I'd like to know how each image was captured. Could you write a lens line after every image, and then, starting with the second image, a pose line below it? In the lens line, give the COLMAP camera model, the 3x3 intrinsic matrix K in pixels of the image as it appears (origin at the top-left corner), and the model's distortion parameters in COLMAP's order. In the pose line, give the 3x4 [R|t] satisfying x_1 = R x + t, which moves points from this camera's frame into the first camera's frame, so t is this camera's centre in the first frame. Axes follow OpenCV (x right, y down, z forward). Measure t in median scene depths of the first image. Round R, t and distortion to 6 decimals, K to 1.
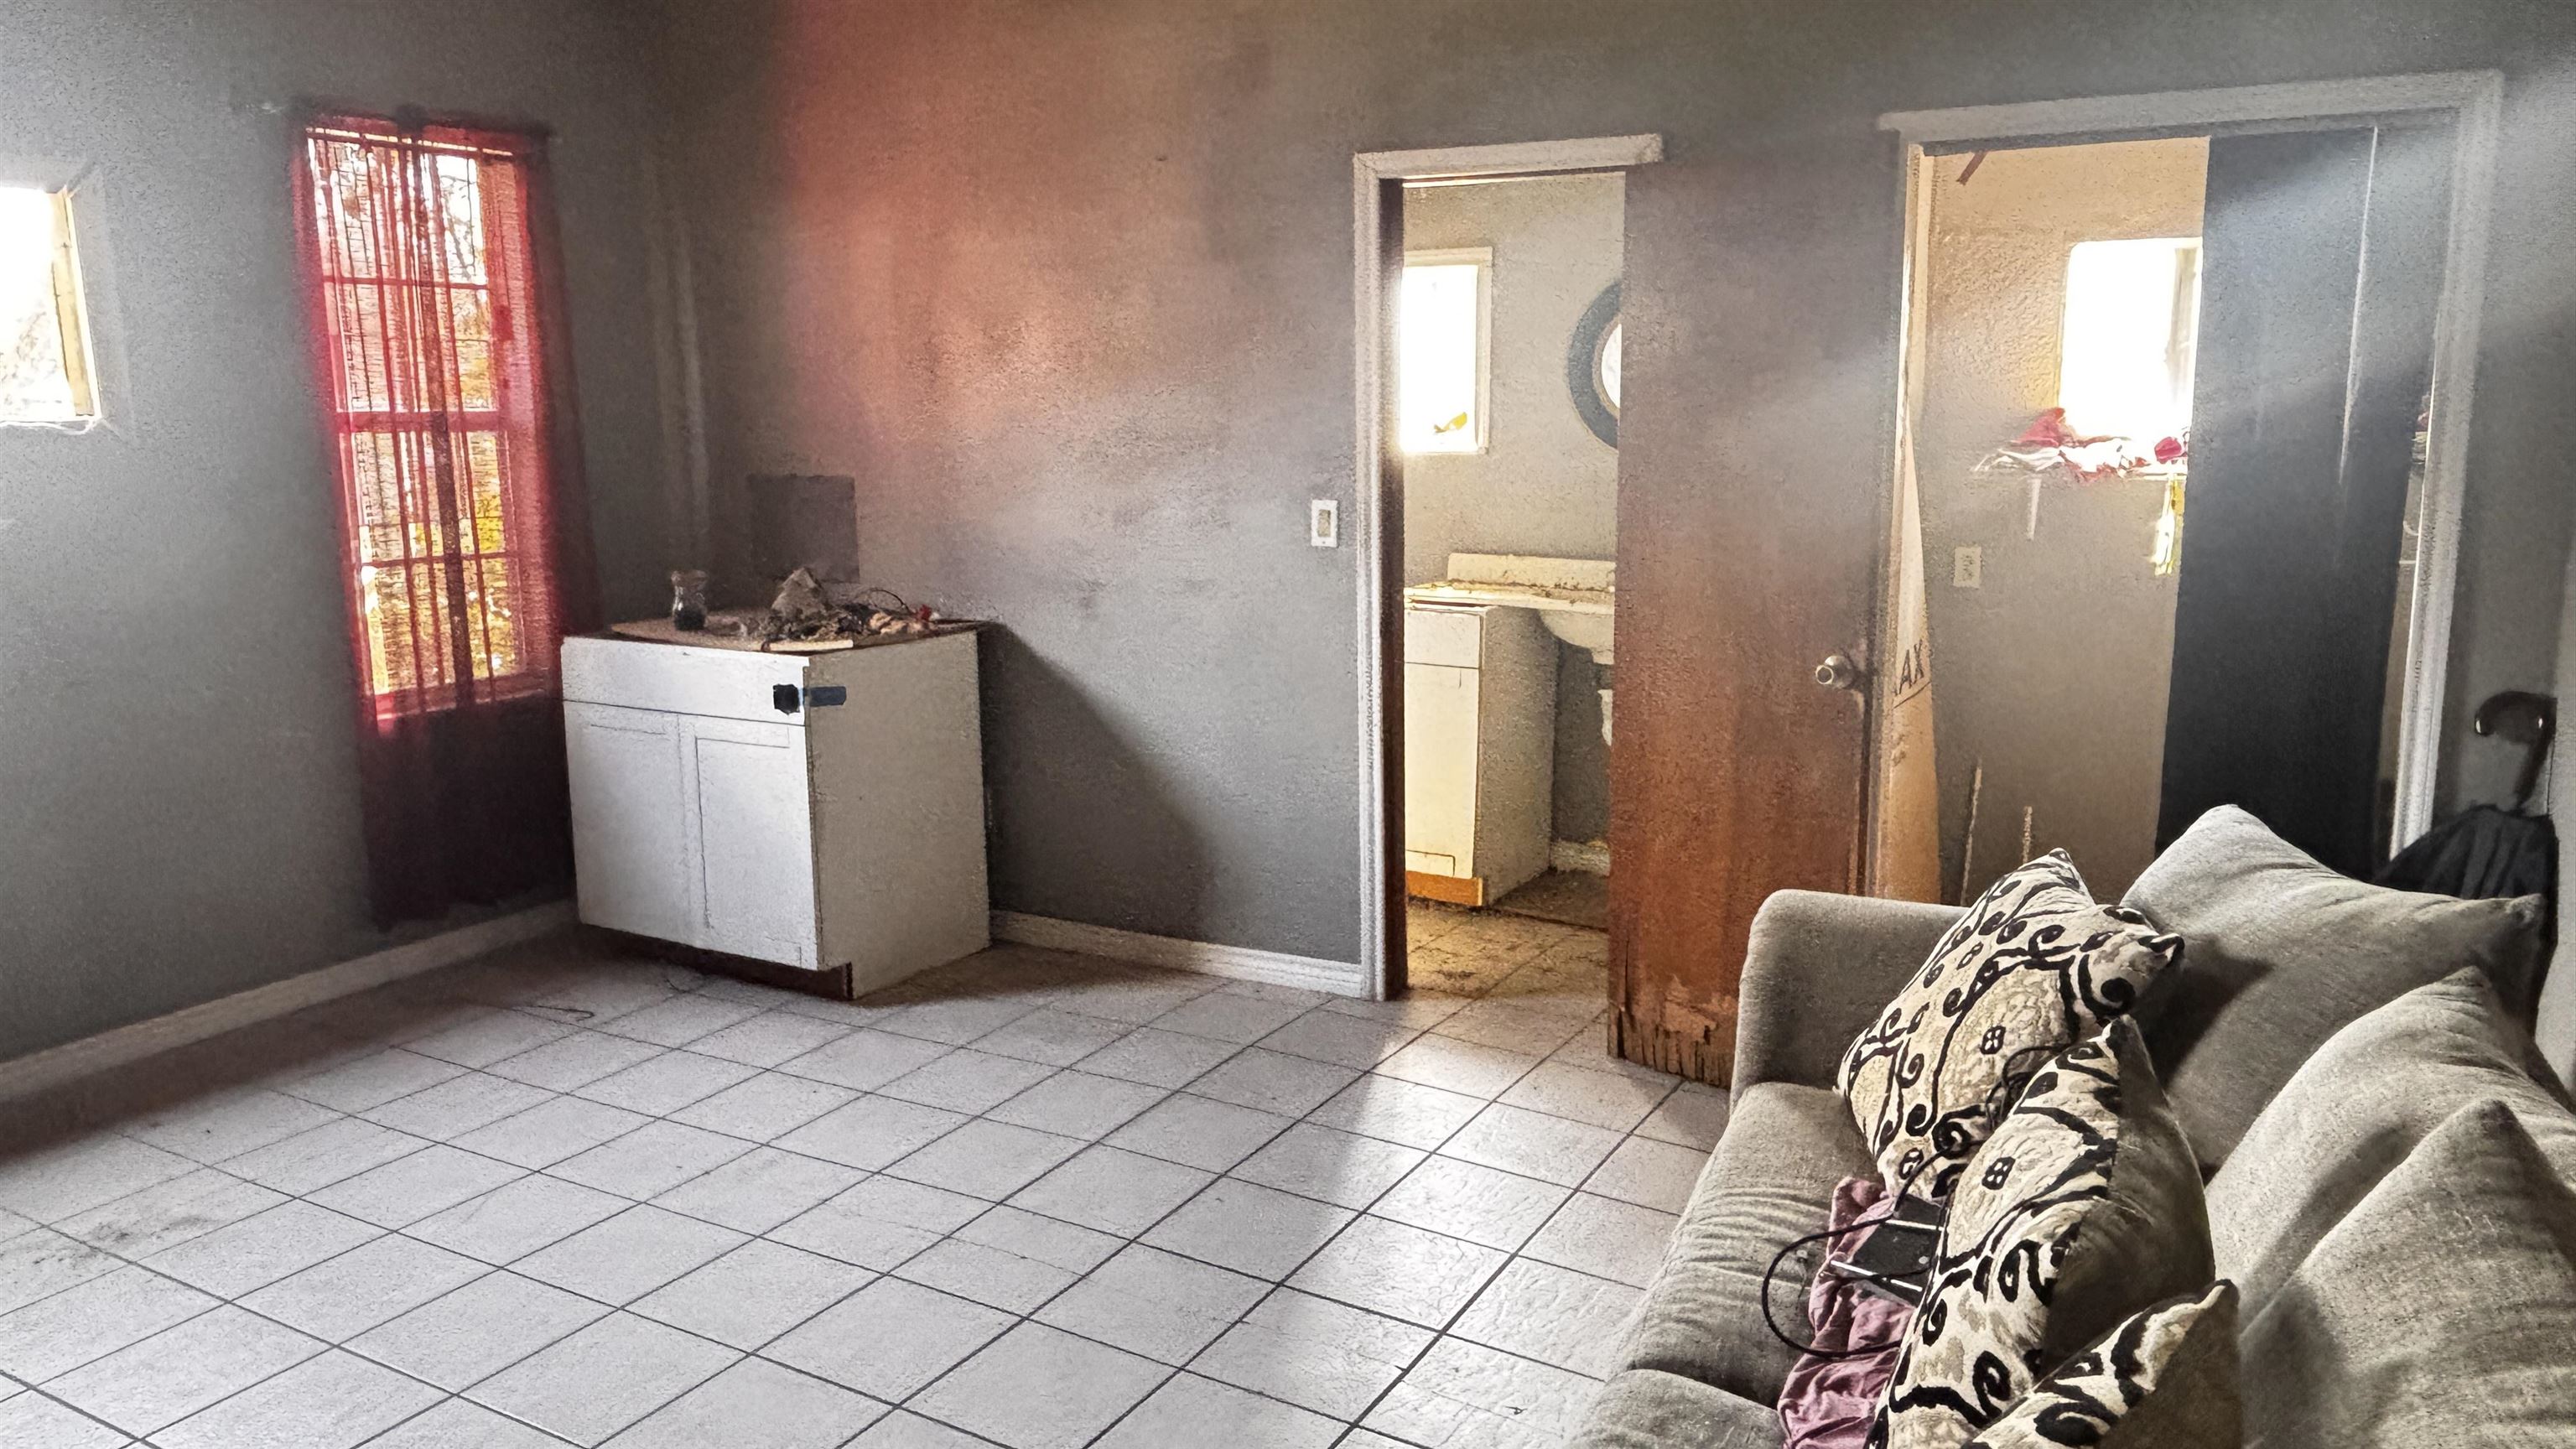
lens RADIAL K [[1779.5, 0, 1277.4], [0, 1779.5, 723.0], [0, 0, 1]] dist [0.029128, -0.052359]
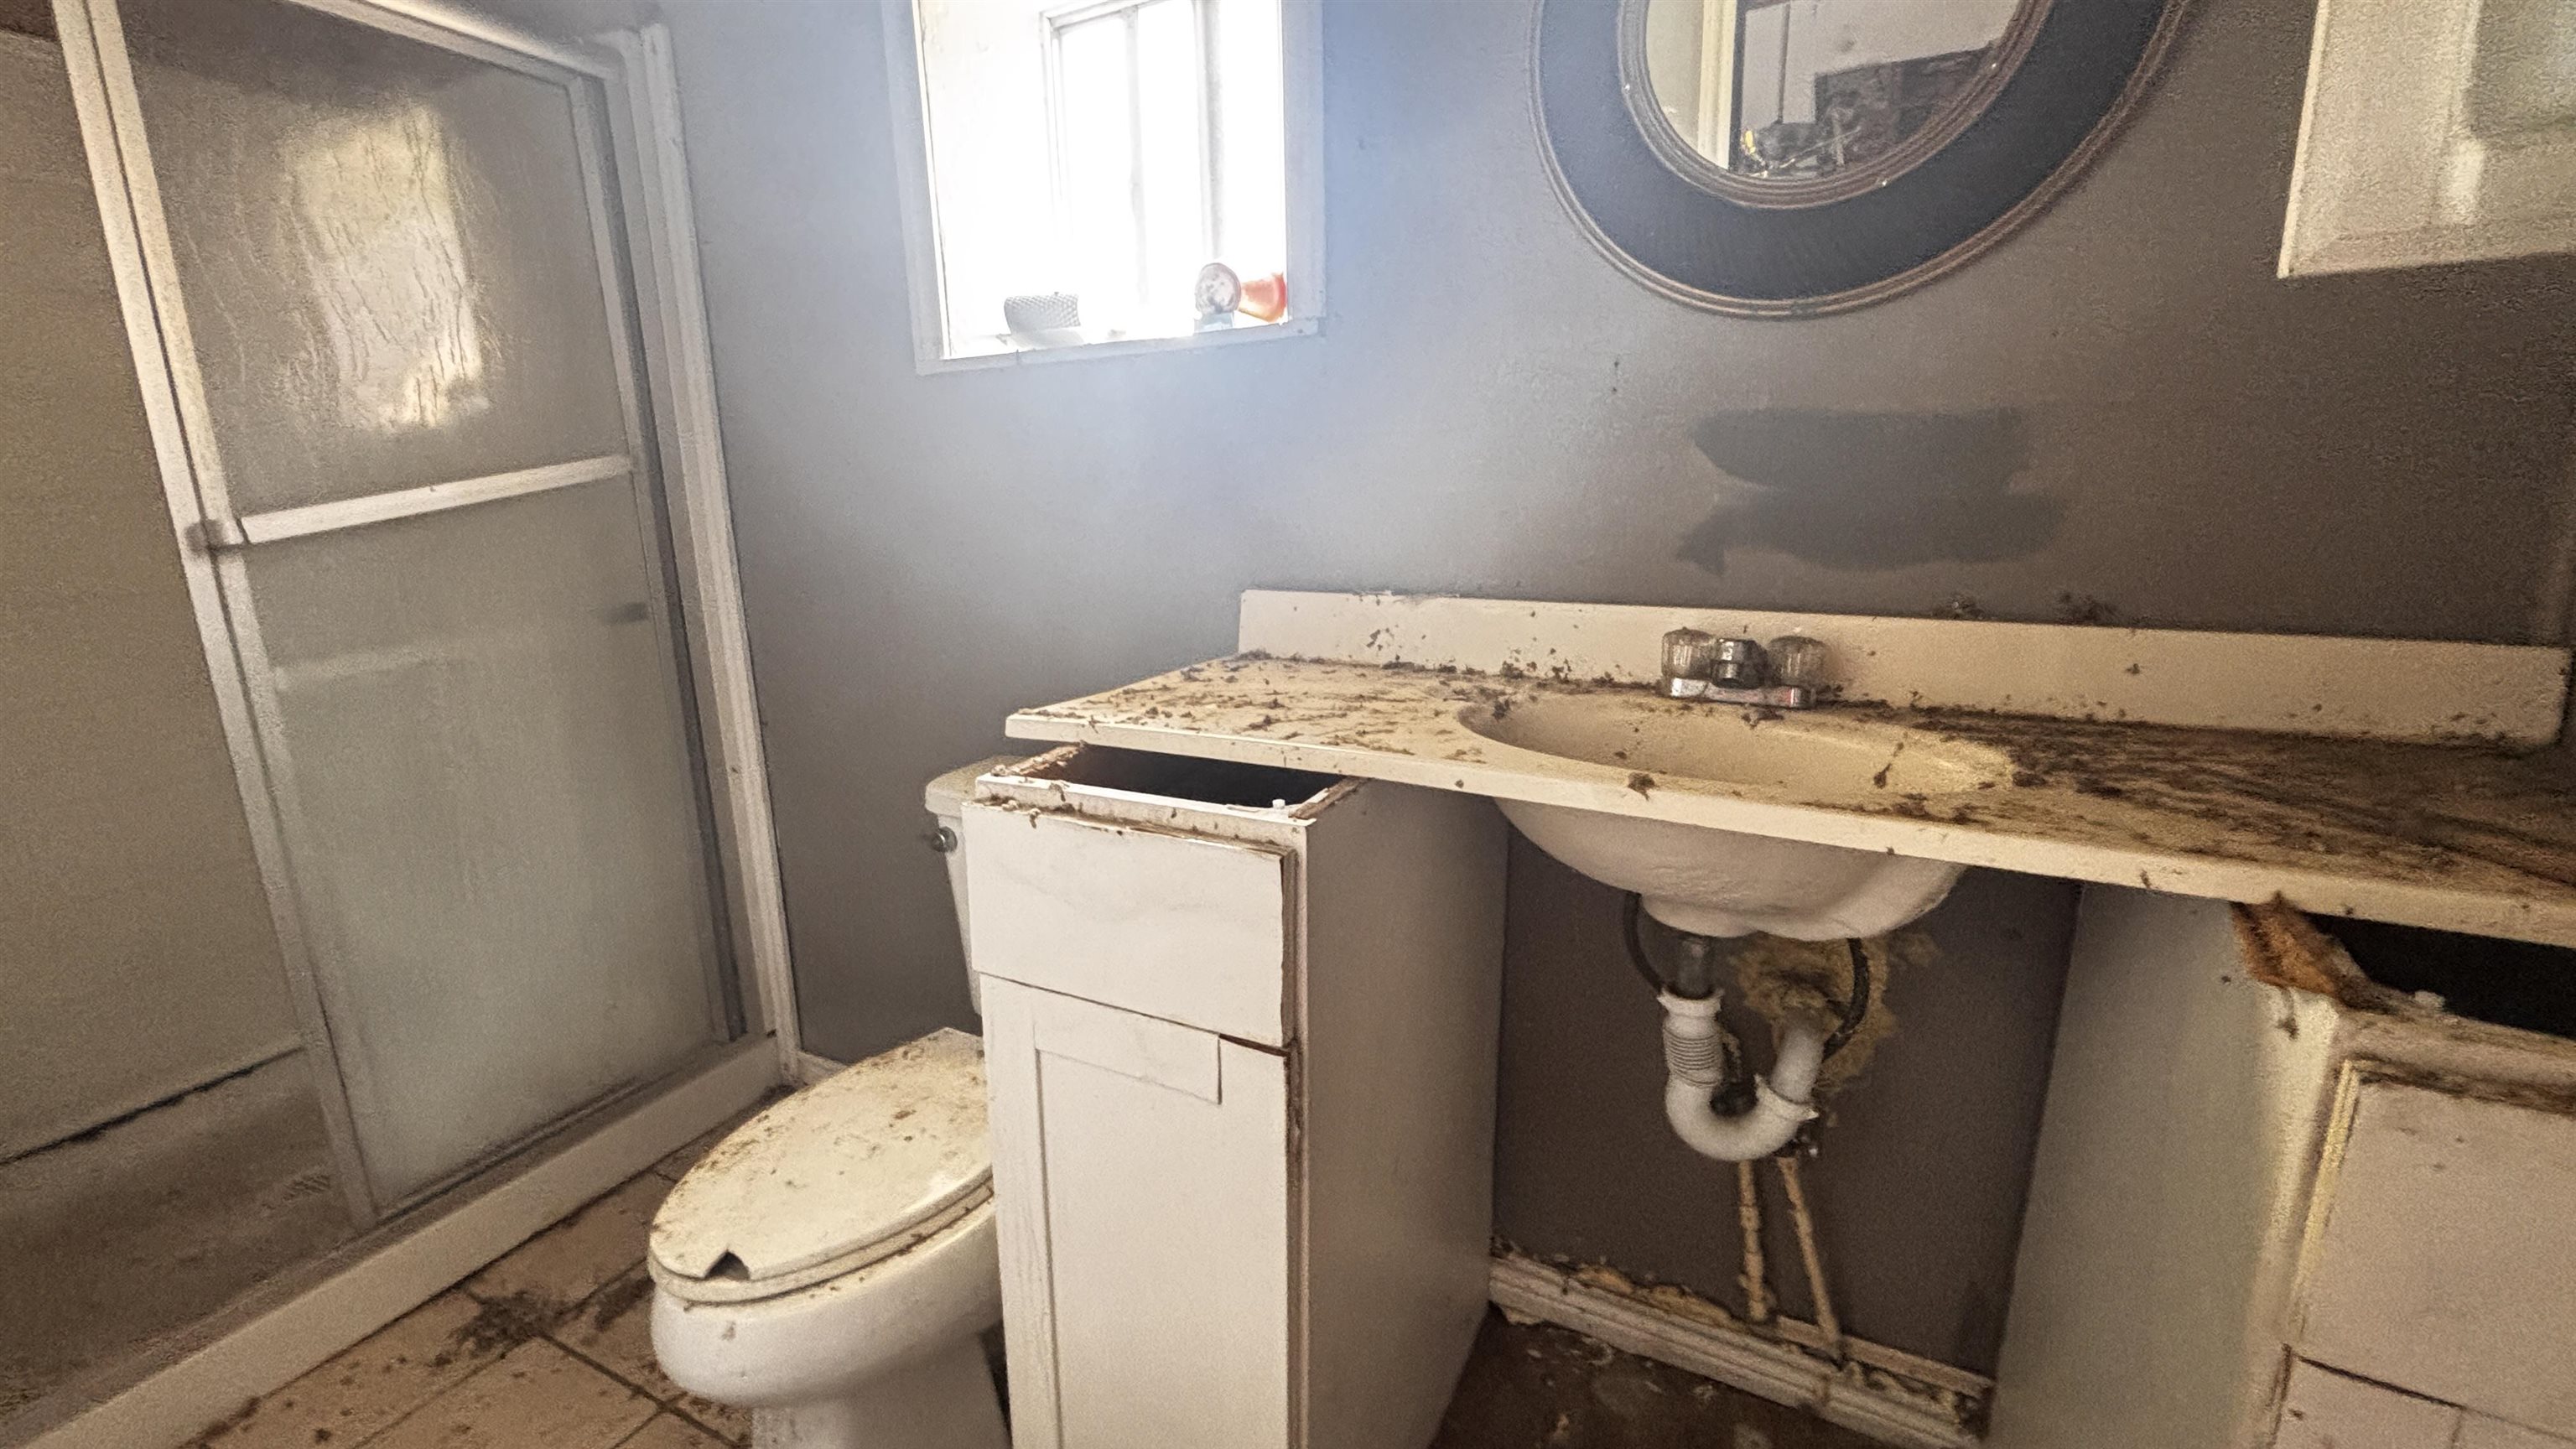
lens RADIAL K [[1053.3, 0, 1288.9], [0, 1053.3, 724.5], [0, 0, 1]] dist [-0.001884, 0.000018]
pose [[0.998803, -0.022188, 0.043594, 0.097879], [0.020583, 0.999106, 0.036934, -0.074294], [-0.044375, -0.035992, 0.998366, 0.765341]]
